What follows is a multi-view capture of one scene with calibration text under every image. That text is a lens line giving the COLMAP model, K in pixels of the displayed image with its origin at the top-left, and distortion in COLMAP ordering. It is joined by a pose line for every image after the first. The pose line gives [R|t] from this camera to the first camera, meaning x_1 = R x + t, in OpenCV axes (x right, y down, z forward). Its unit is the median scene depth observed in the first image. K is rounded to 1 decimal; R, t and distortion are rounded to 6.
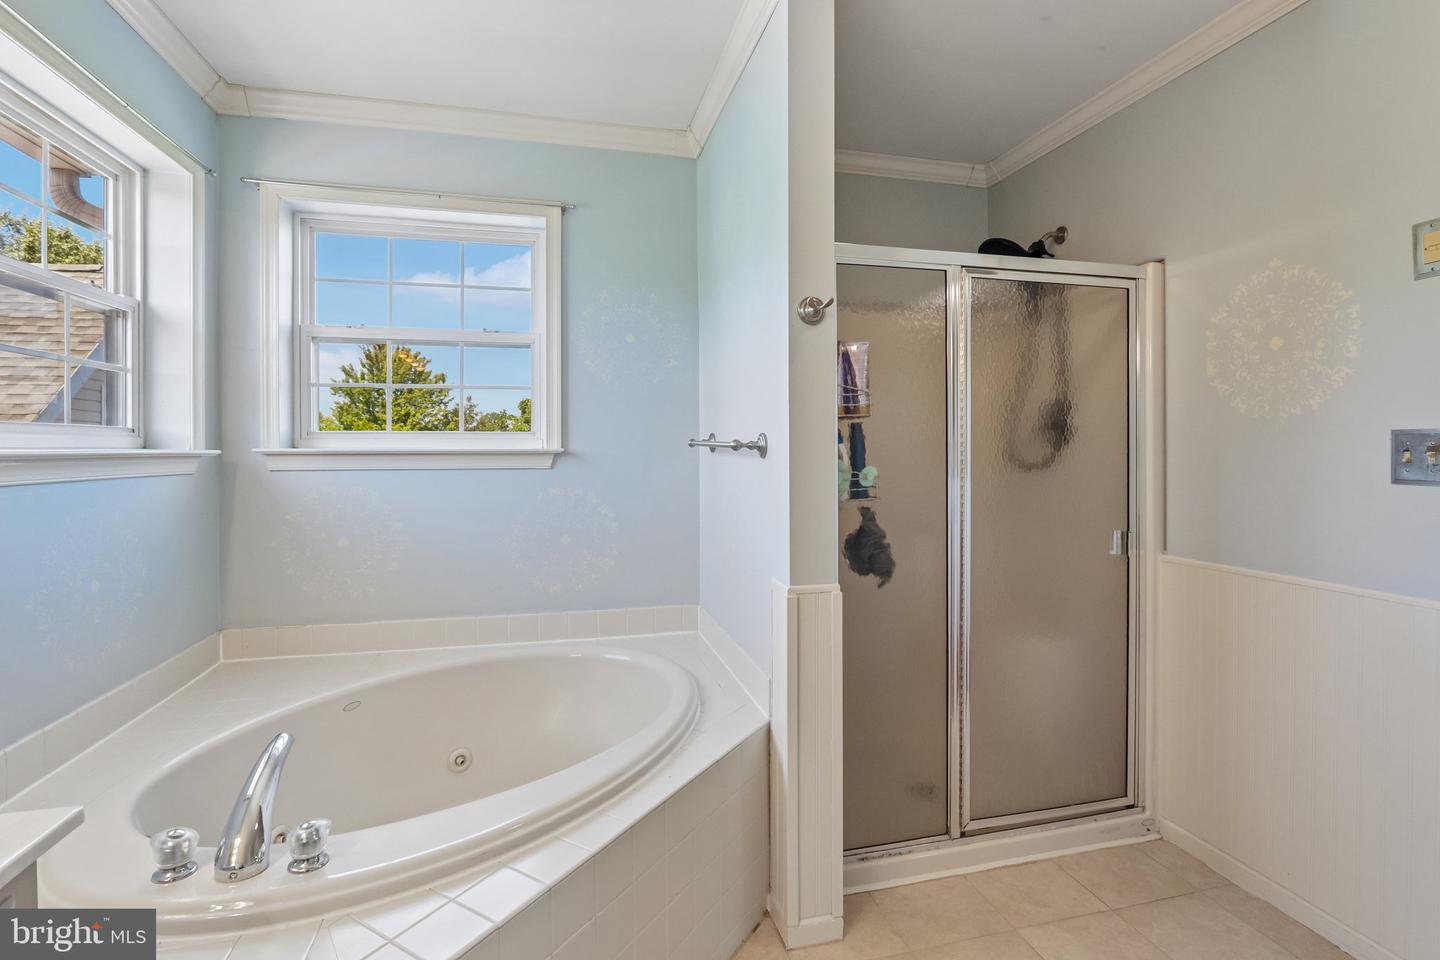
lens RADIAL K [[687.4, 0, 721.0], [0, 687.4, 448.0], [0, 0, 1]] dist [-0.001085, -0.000165]
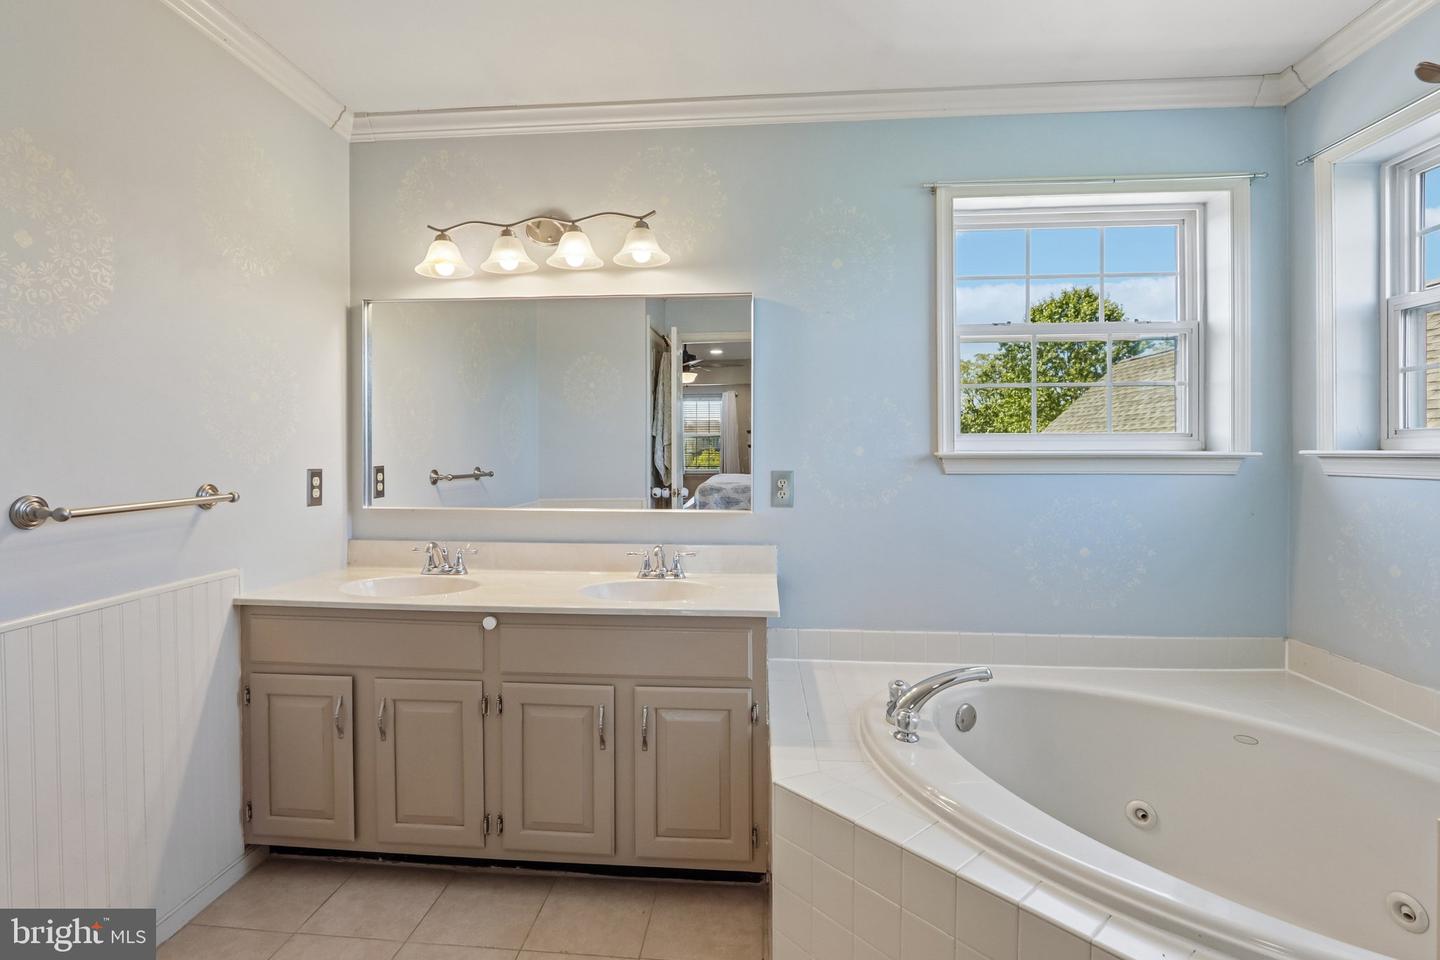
lens RADIAL K [[708.4, 0, 715.4], [0, 708.4, 455.9], [0, 0, 1]] dist [-0.000413, 0.000122]
pose [[-0.316751, 0.007702, -0.948477, 0.477342], [0.002715, 0.999970, 0.007213, -0.000999], [0.948505, -0.000290, -0.316763, 0.553767]]
